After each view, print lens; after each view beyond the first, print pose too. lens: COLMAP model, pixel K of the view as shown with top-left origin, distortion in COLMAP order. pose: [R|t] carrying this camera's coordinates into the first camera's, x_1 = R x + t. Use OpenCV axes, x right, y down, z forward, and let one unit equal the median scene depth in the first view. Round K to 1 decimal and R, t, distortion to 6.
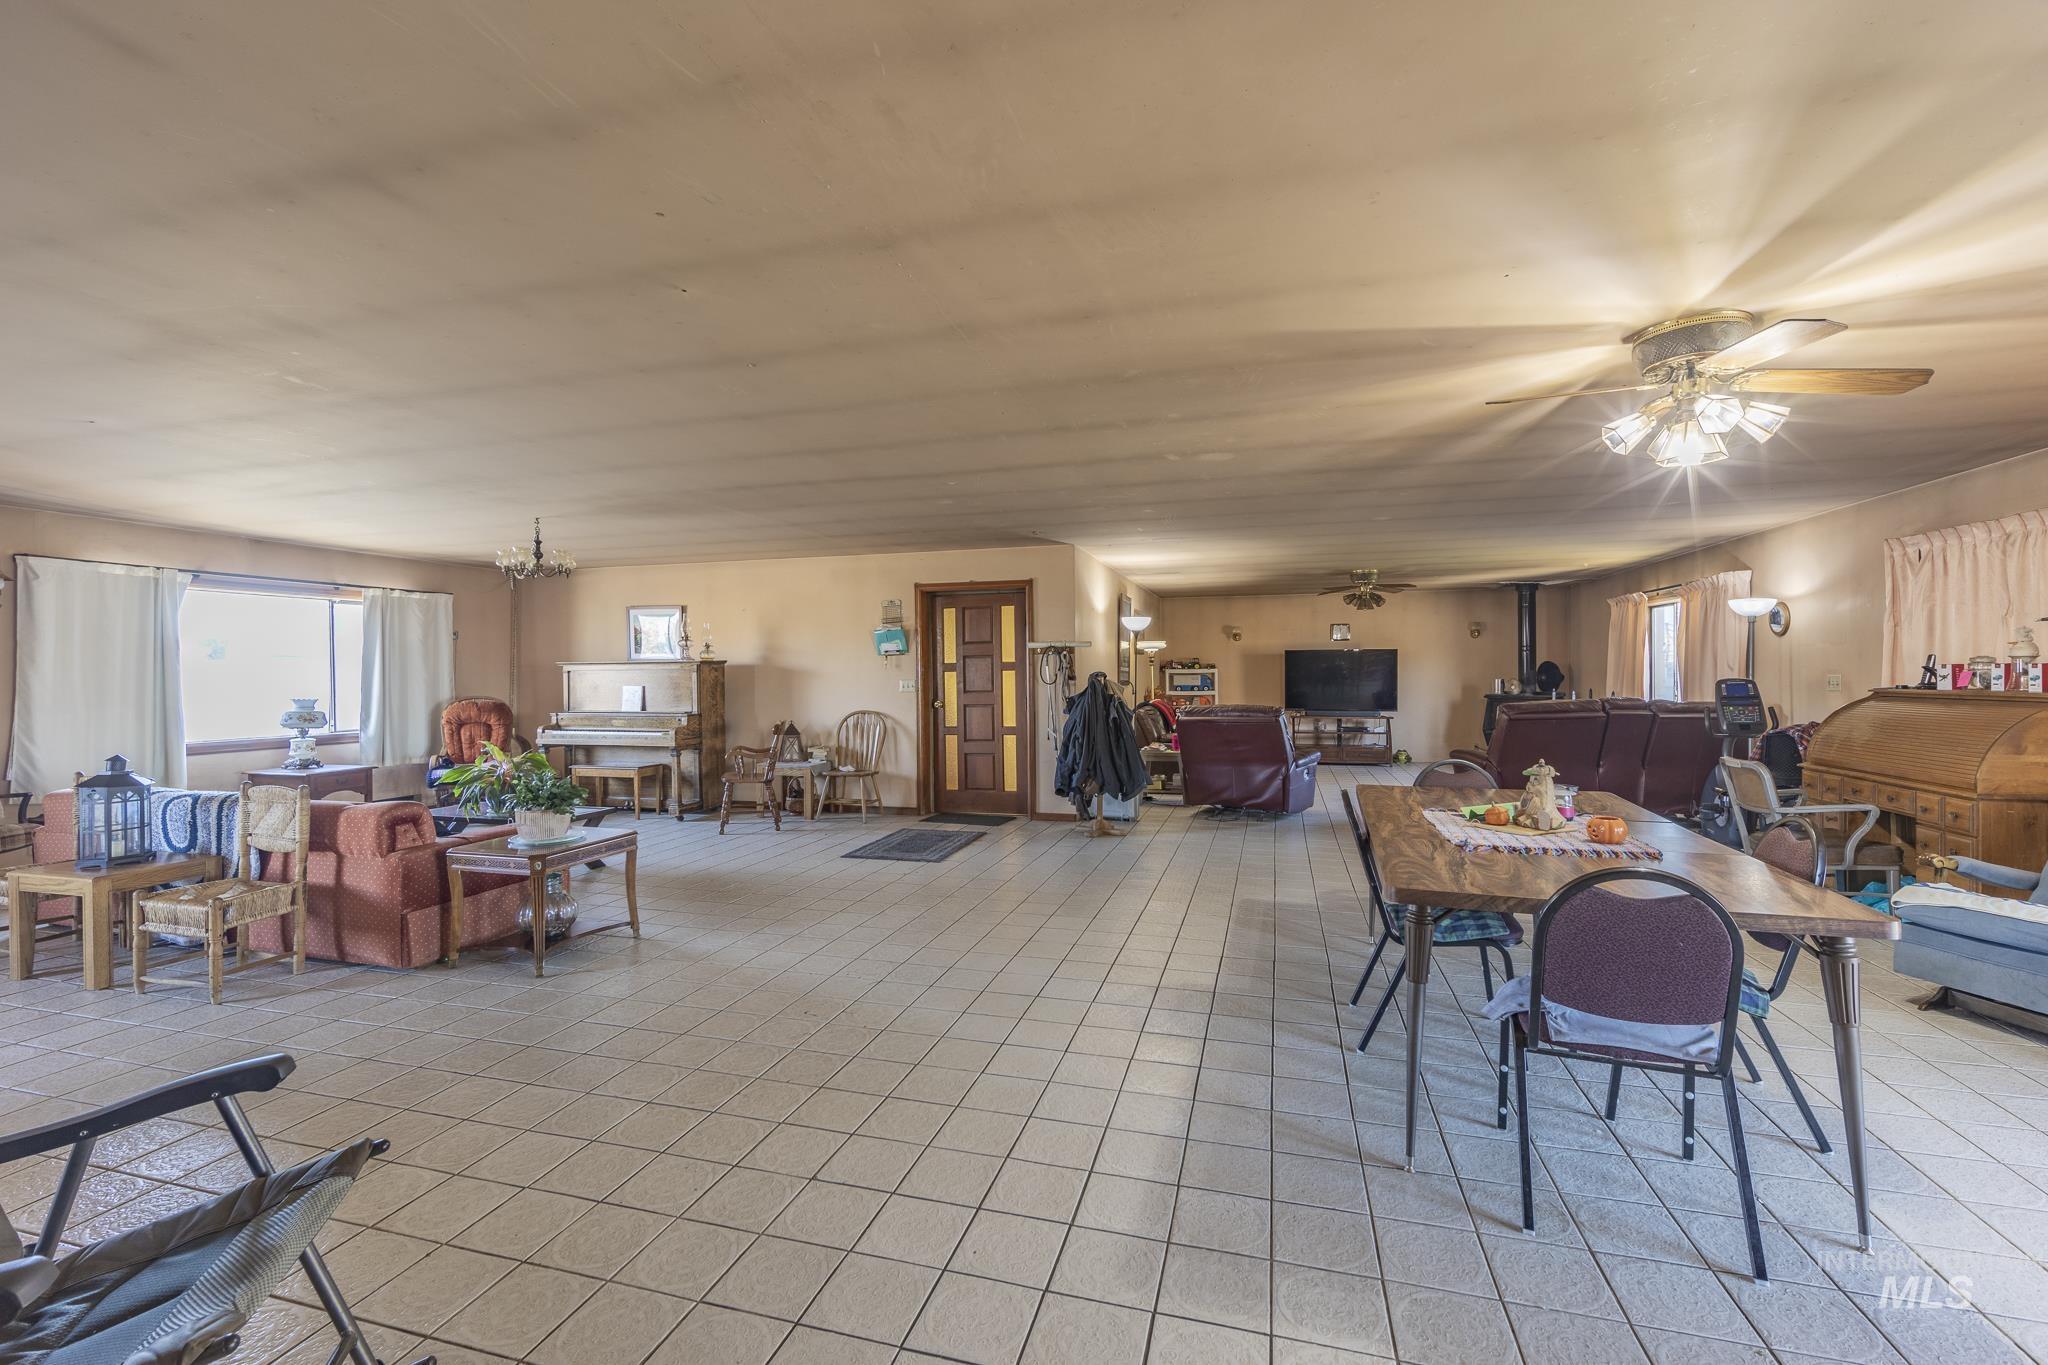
lens RADIAL K [[872.4, 0, 1019.7], [0, 872.4, 676.4], [0, 0, 1]] dist [0.004497, 0.000578]
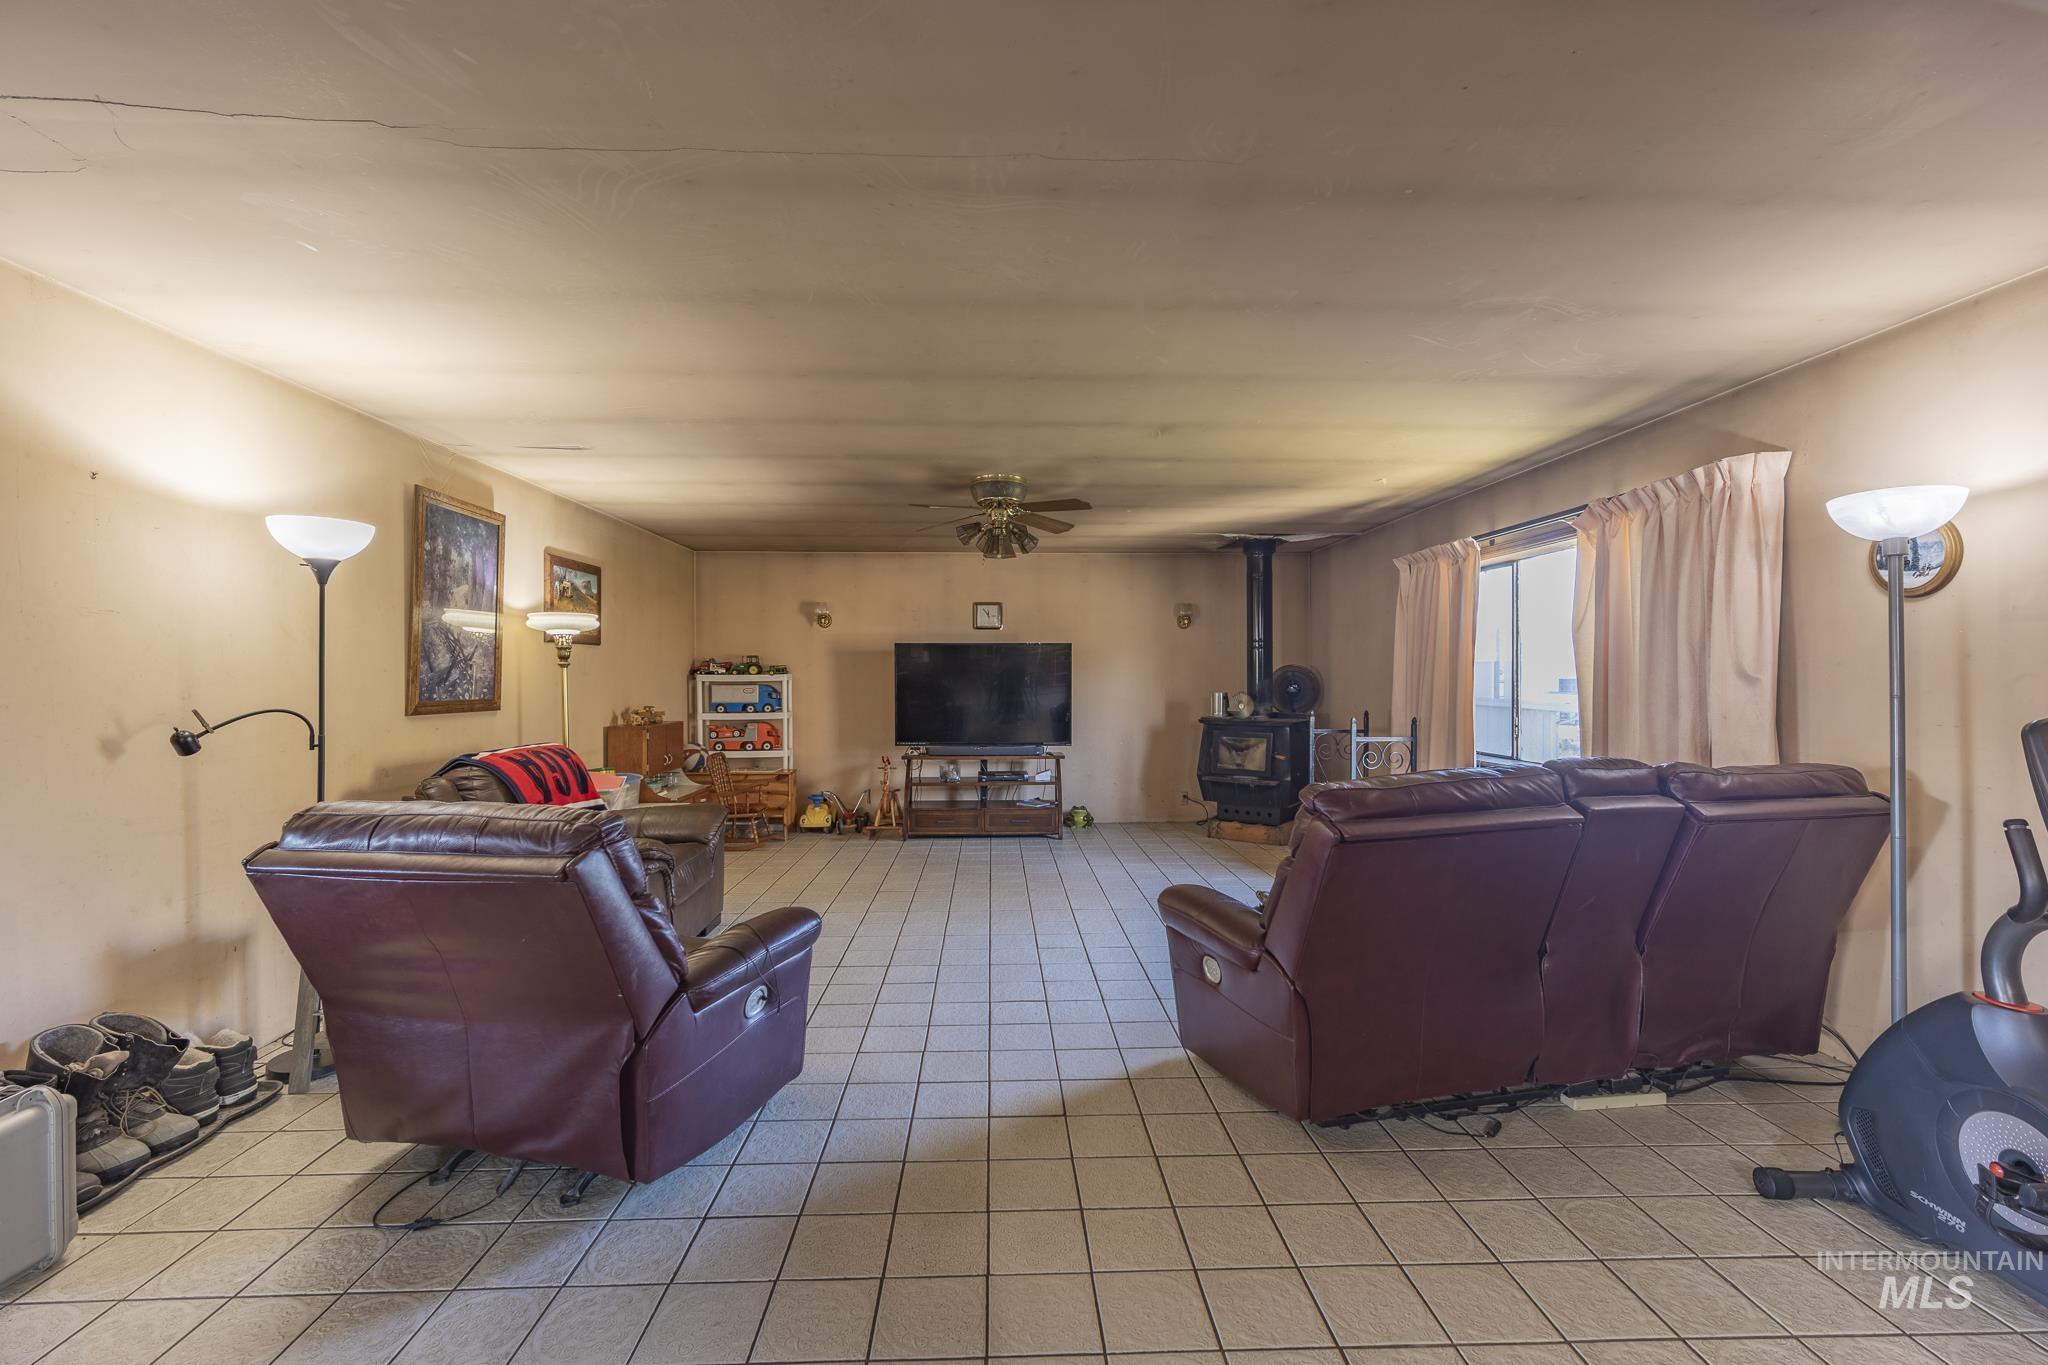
lens RADIAL K [[872.4, 0, 1019.7], [0, 872.4, 676.4], [0, 0, 1]] dist [0.004497, 0.000578]
pose [[0.949856, 0.003821, 0.312666, 0.301545], [-0.001819, 0.999976, -0.006695, -0.005912], [-0.312684, 0.005791, 0.949840, 0.628148]]
